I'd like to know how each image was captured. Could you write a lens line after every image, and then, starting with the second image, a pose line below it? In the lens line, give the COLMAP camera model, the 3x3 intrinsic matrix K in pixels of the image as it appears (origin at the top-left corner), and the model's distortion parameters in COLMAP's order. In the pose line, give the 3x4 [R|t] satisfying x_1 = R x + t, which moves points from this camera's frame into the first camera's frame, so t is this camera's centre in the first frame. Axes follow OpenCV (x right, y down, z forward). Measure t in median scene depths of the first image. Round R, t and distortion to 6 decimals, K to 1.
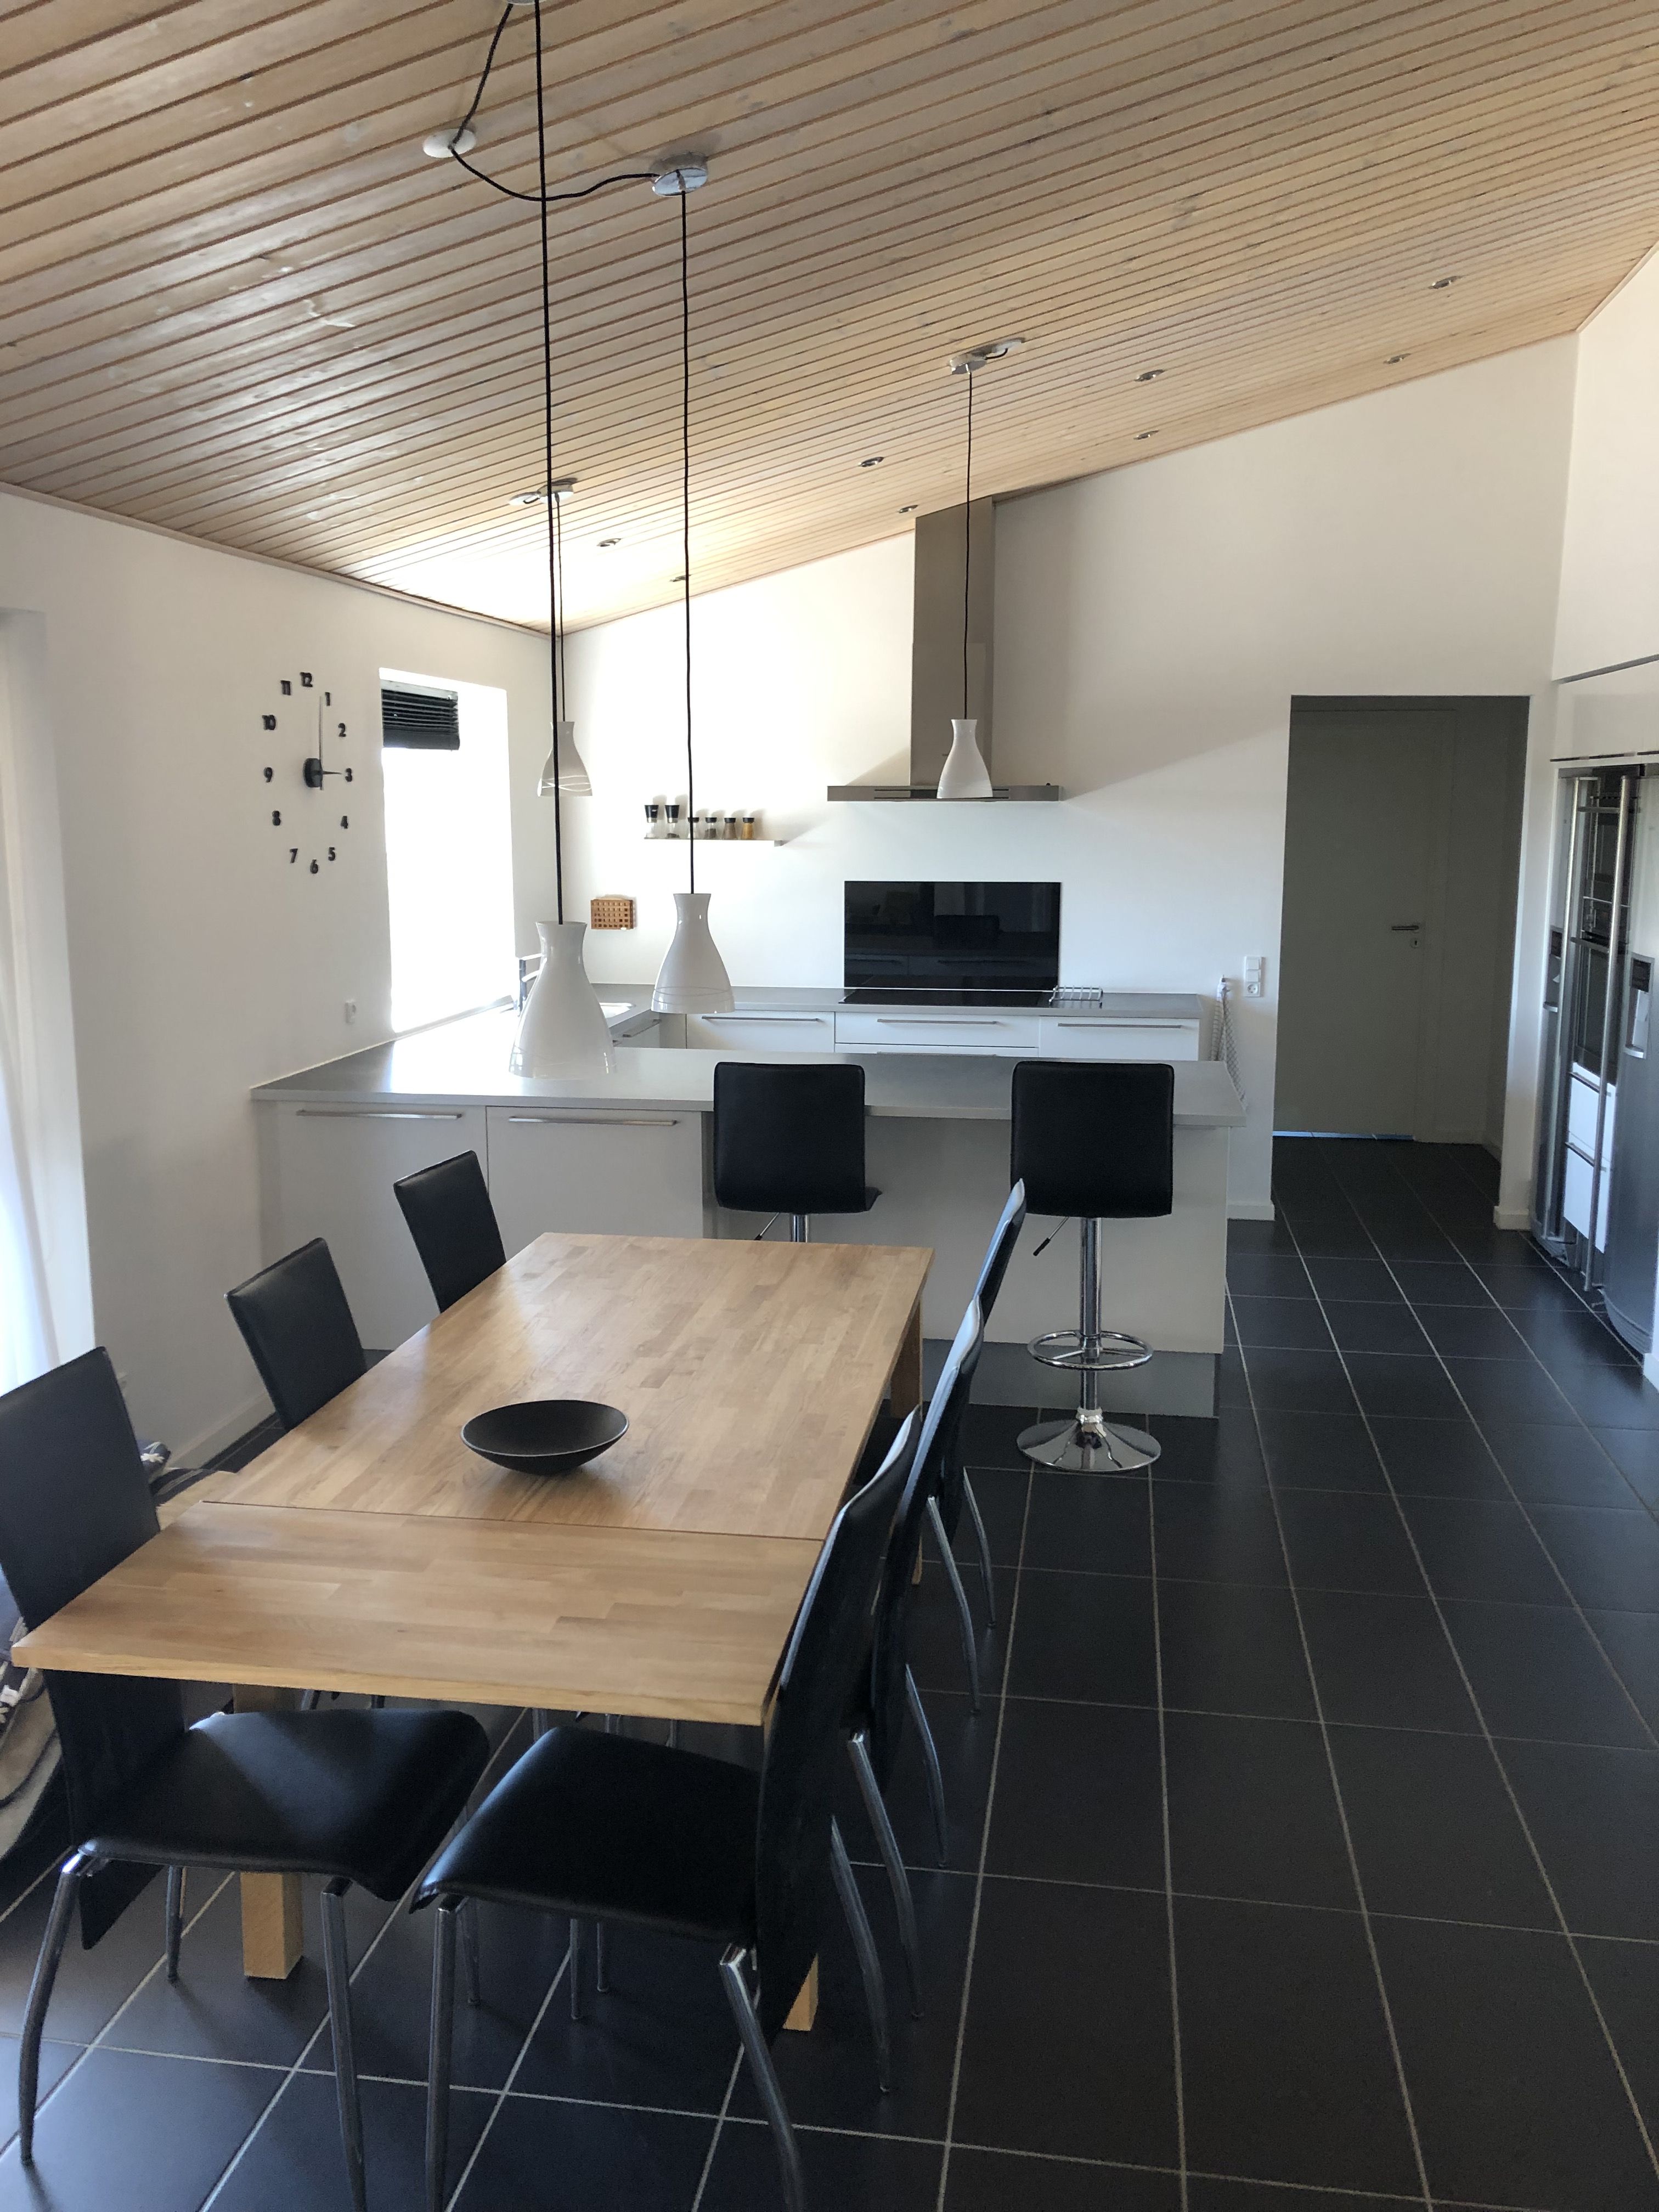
lens RADIAL K [[1833.0, 0, 813.4], [0, 1833.0, 1103.2], [0, 0, 1]] dist [0.007755, 0.007656]
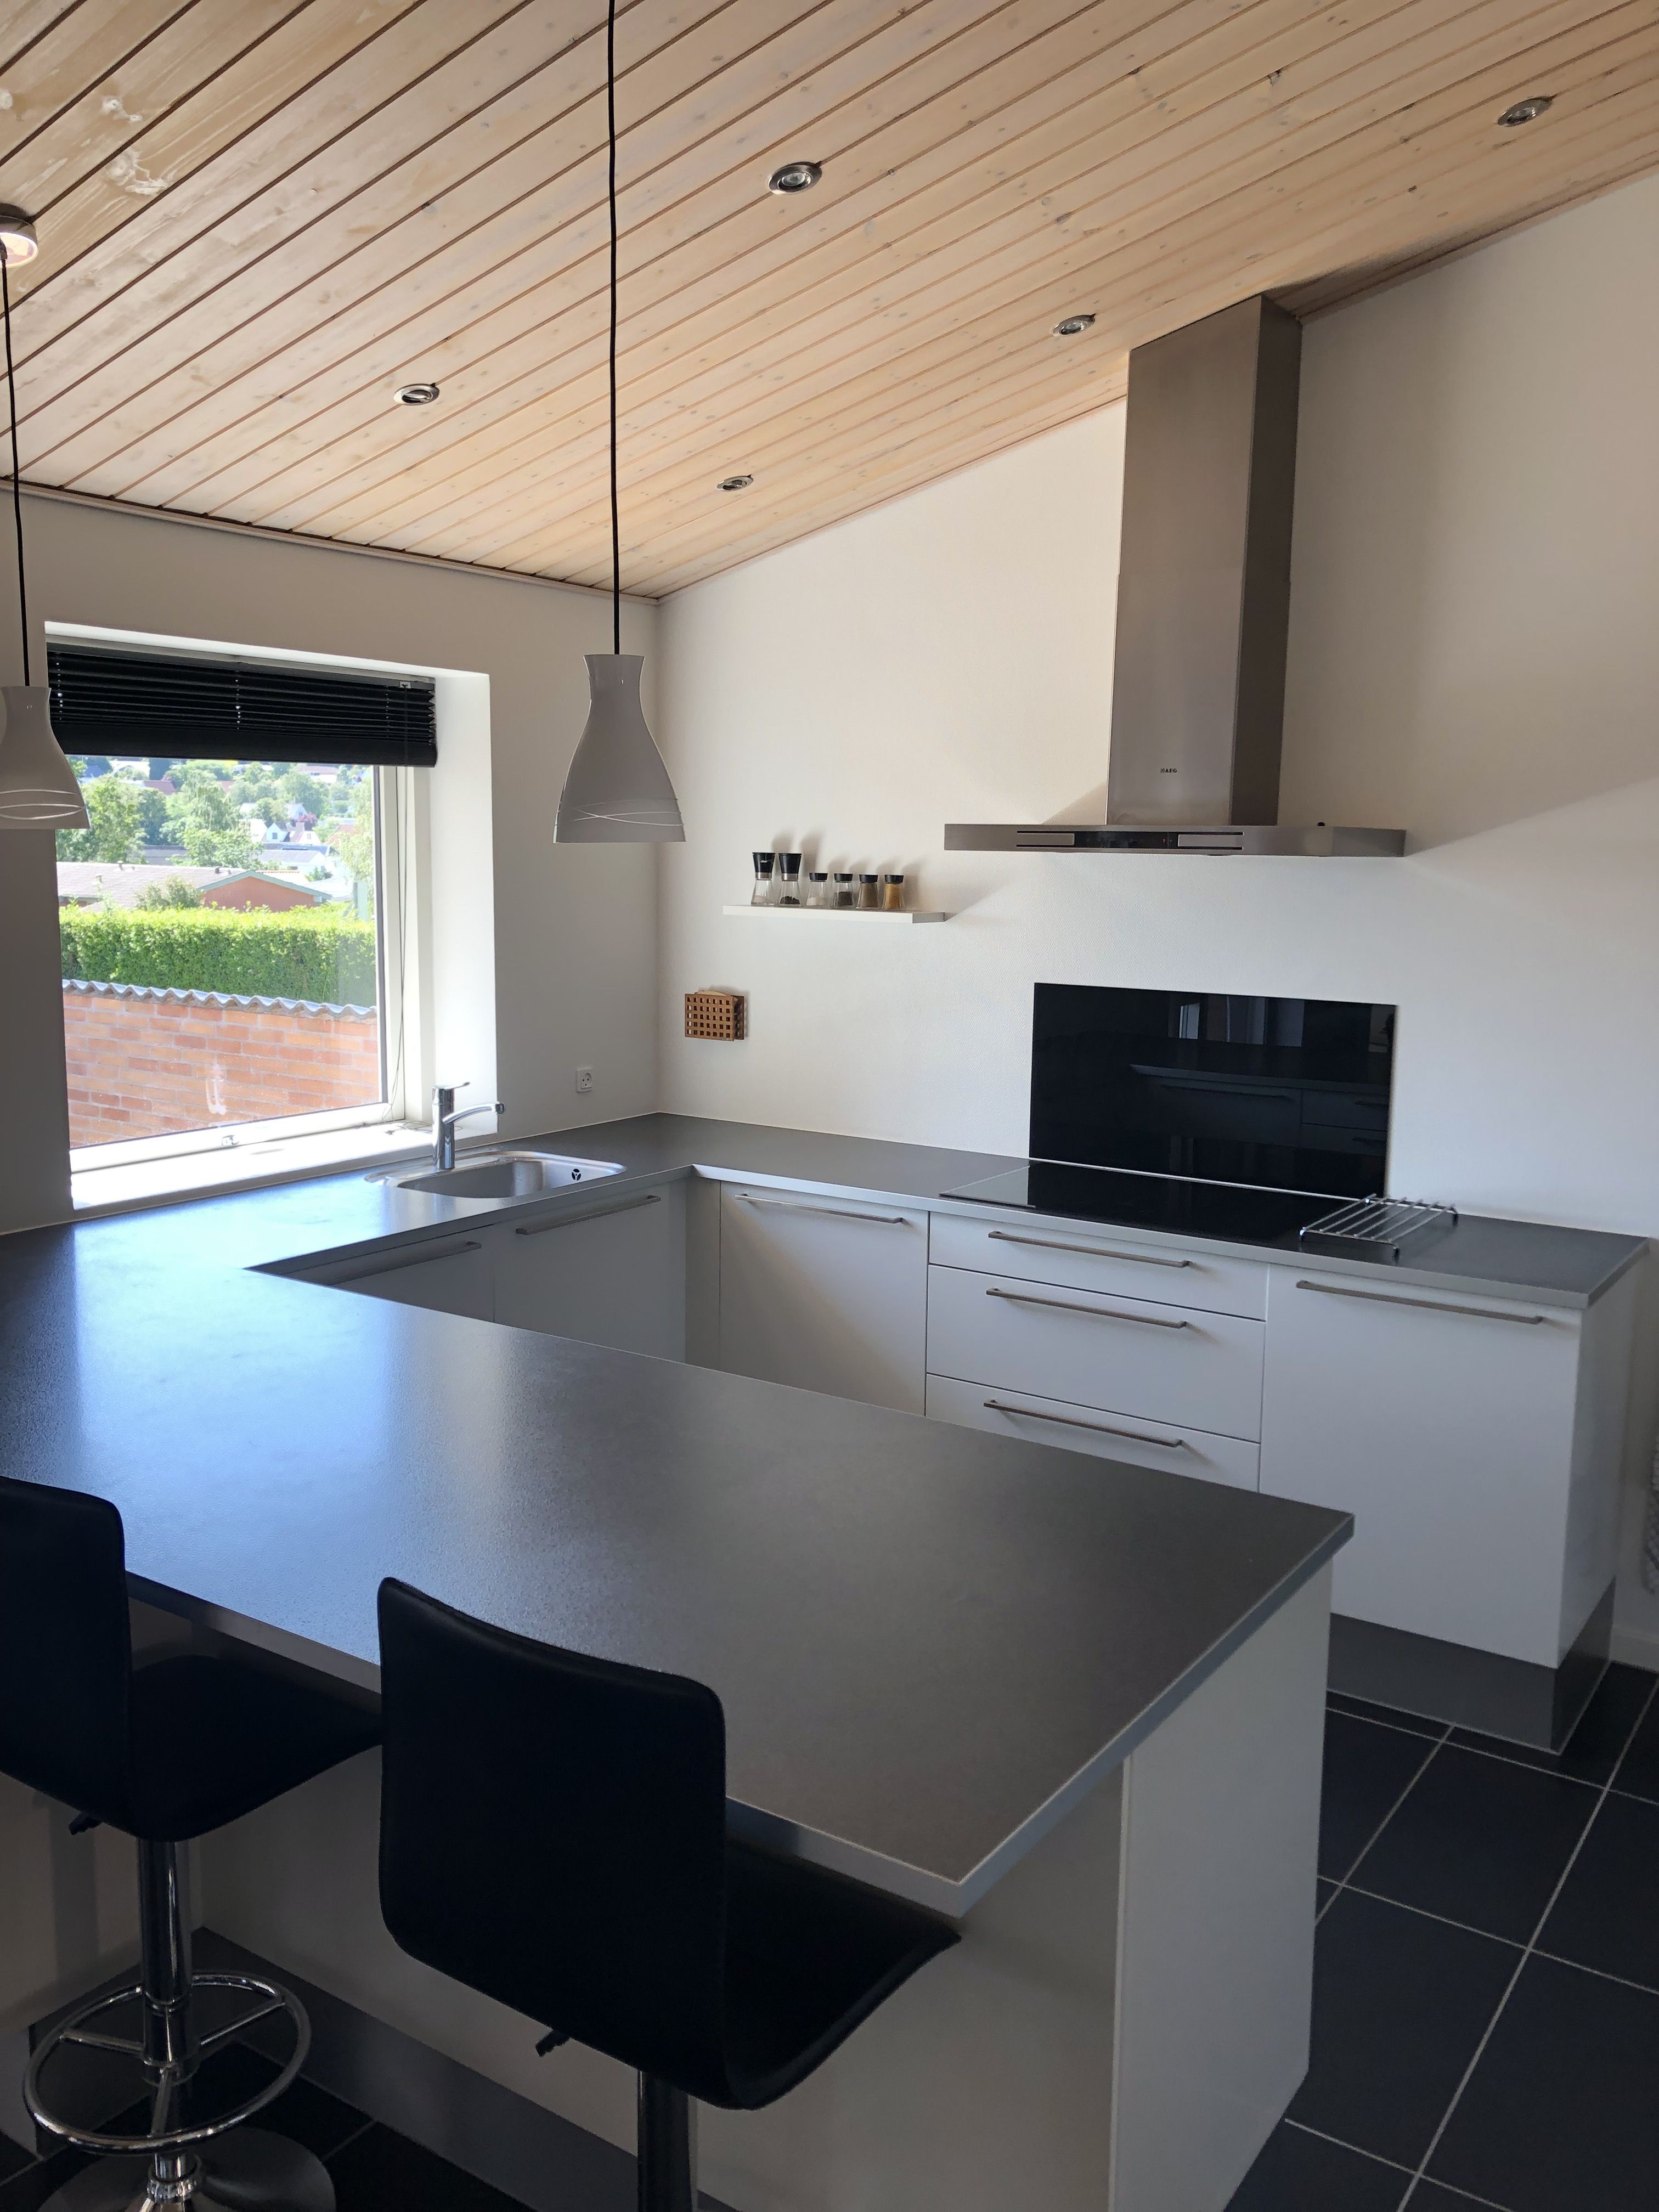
lens RADIAL K [[1833.0, 0, 813.4], [0, 1833.0, 1103.2], [0, 0, 1]] dist [0.007755, 0.007656]
pose [[0.909758, 0.071729, -0.408895, 0.199383], [-0.083283, 0.996471, -0.010494, -0.069703], [0.406699, 0.043601, 0.912521, 0.423147]]
